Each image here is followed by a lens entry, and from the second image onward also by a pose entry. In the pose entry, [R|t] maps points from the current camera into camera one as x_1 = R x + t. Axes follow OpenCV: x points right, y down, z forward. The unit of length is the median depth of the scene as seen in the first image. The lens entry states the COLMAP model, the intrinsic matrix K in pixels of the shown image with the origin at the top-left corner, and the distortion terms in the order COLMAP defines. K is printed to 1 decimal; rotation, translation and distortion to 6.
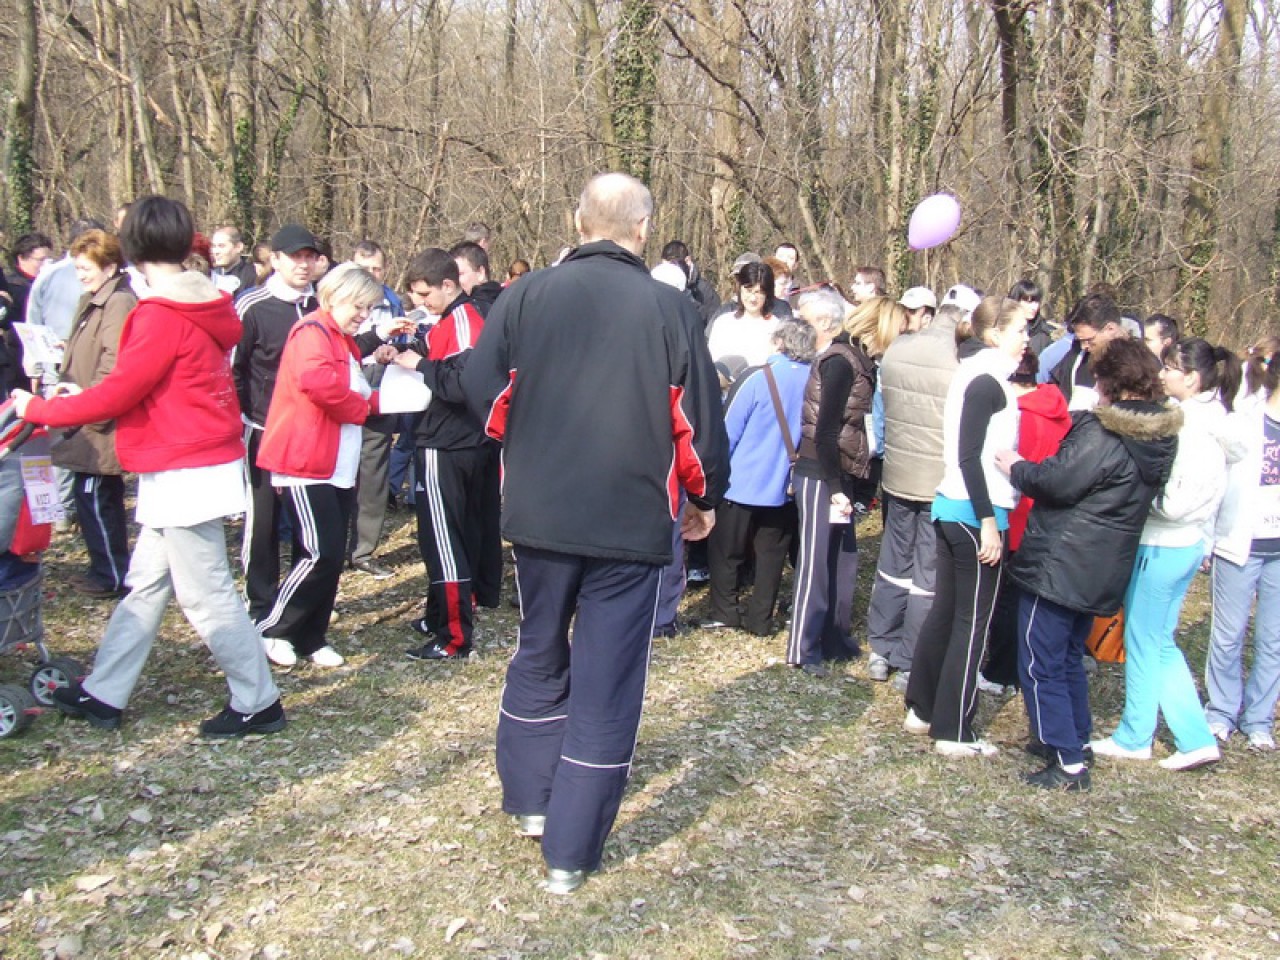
lens RADIAL K [[1404.4, 0, 632.1], [0, 1404.4, 444.6], [0, 0, 1]] dist [-0.067956, 0.000000]
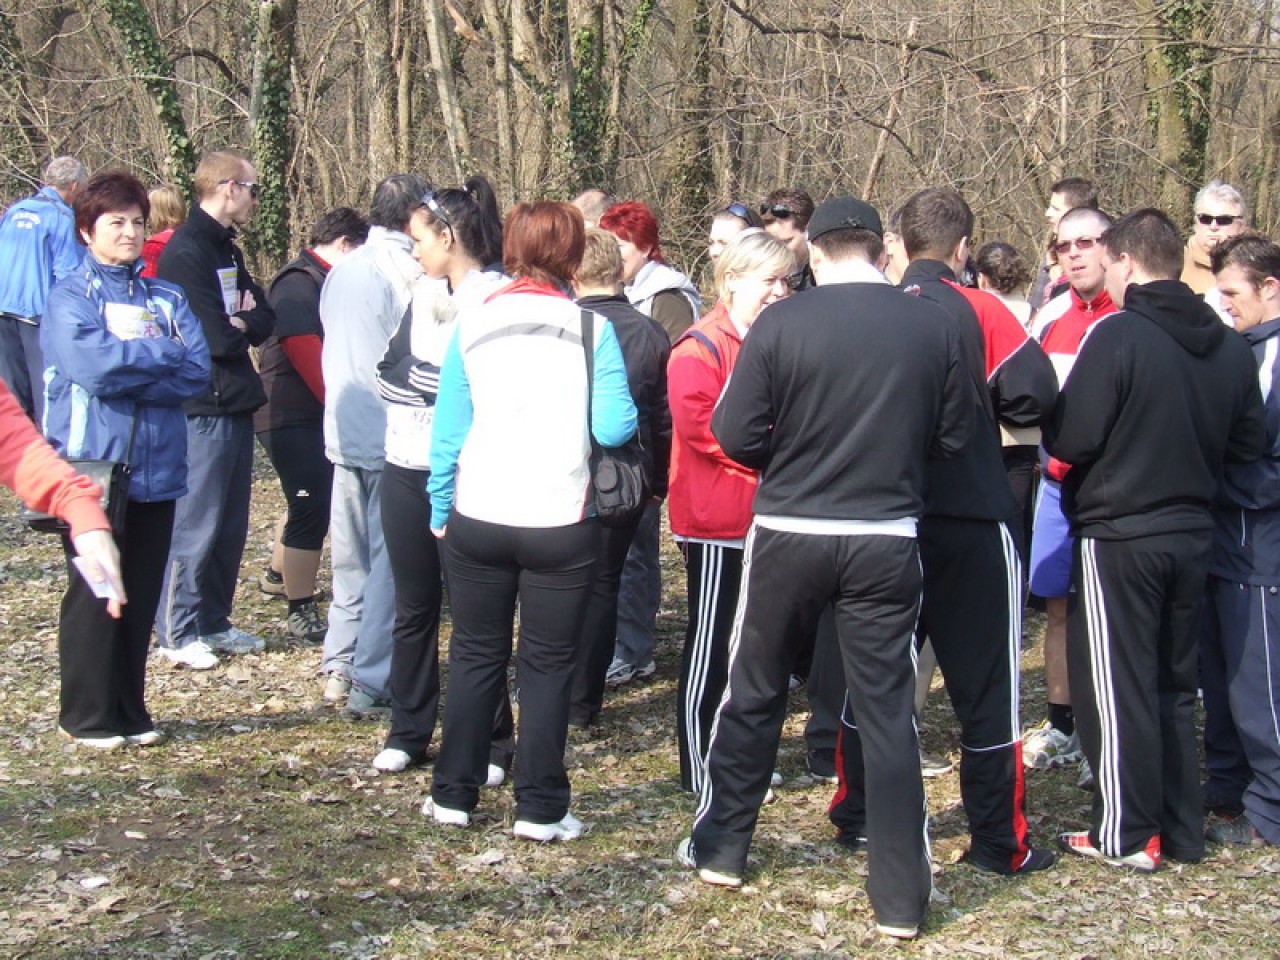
lens RADIAL K [[2188.9, 0, 641.9], [0, 2188.9, 408.5], [0, 0, 1]] dist [0.018100, 0.000000]
pose [[0.976965, 0.001392, -0.213393, -0.039517], [-0.013653, 0.998338, -0.055992, -0.002168], [0.212961, 0.057615, 0.975361, 0.029527]]
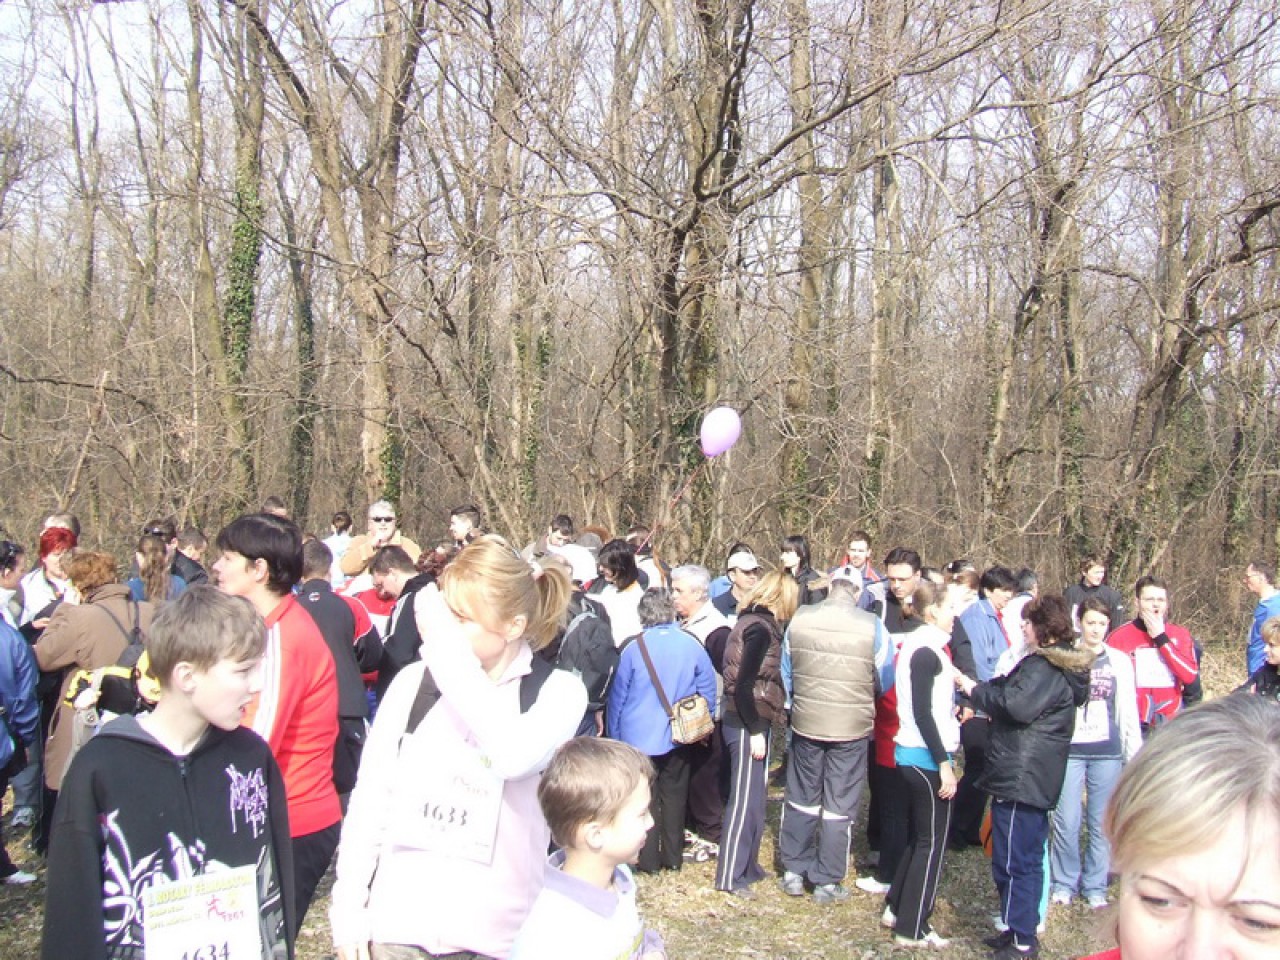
lens RADIAL K [[1404.4, 0, 640.5], [0, 1404.4, 456.5], [0, 0, 1]] dist [-0.067956, 0.000000]
pose [[0.939154, -0.023526, 0.342691, -0.108583], [0.071425, 0.989220, -0.127833, -0.018392], [-0.335990, 0.144532, 0.930710, -0.034104]]
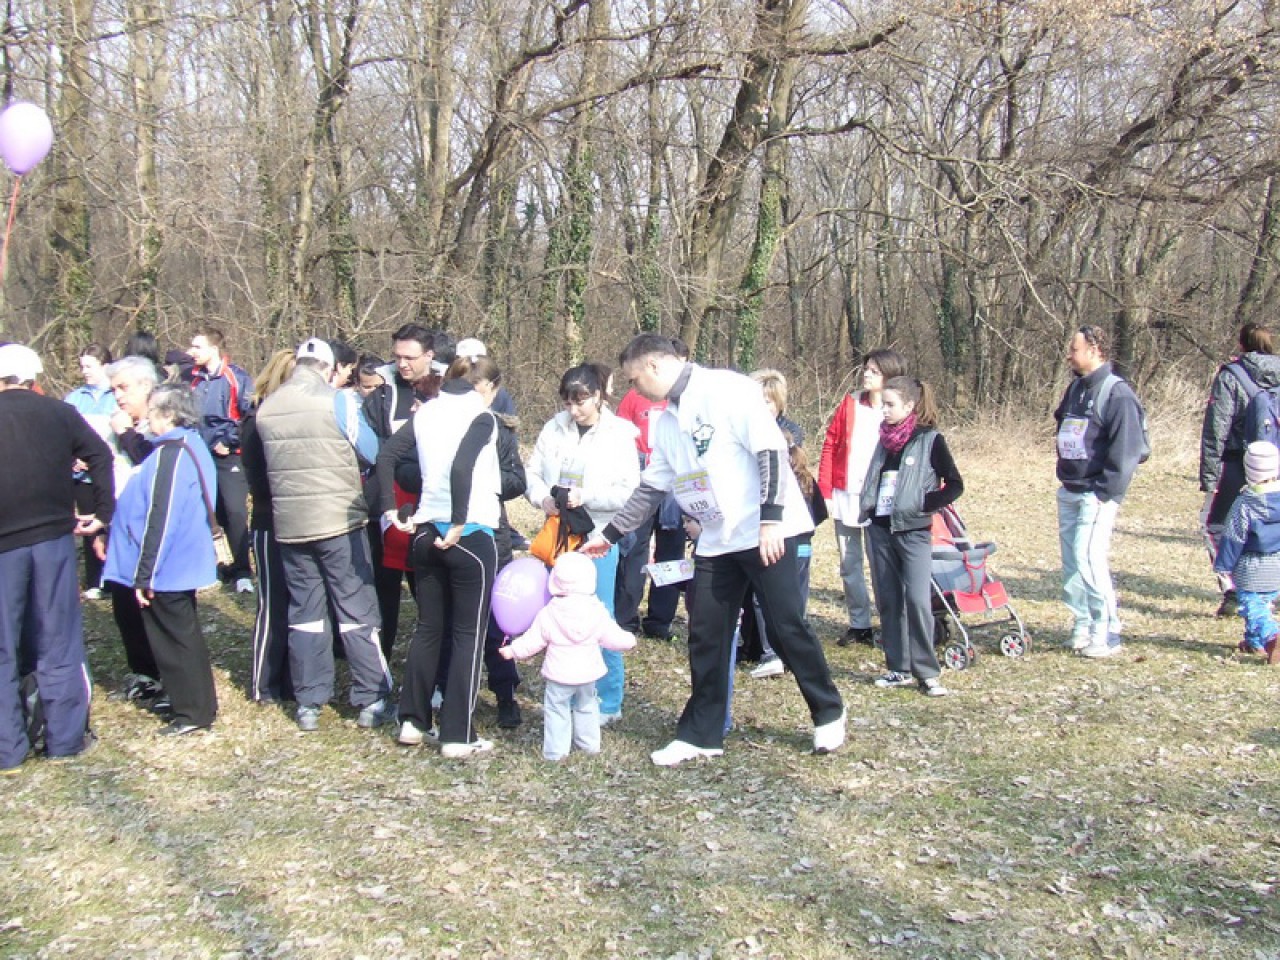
lens RADIAL K [[1404.4, 0, 649.5], [0, 1404.4, 464.6], [0, 0, 1]] dist [-0.067956, 0.000000]
pose [[0.615440, -0.149598, 0.773857, -0.137977], [0.156371, 0.985481, 0.066147, -0.016818], [-0.772516, 0.080299, 0.629897, 0.048390]]
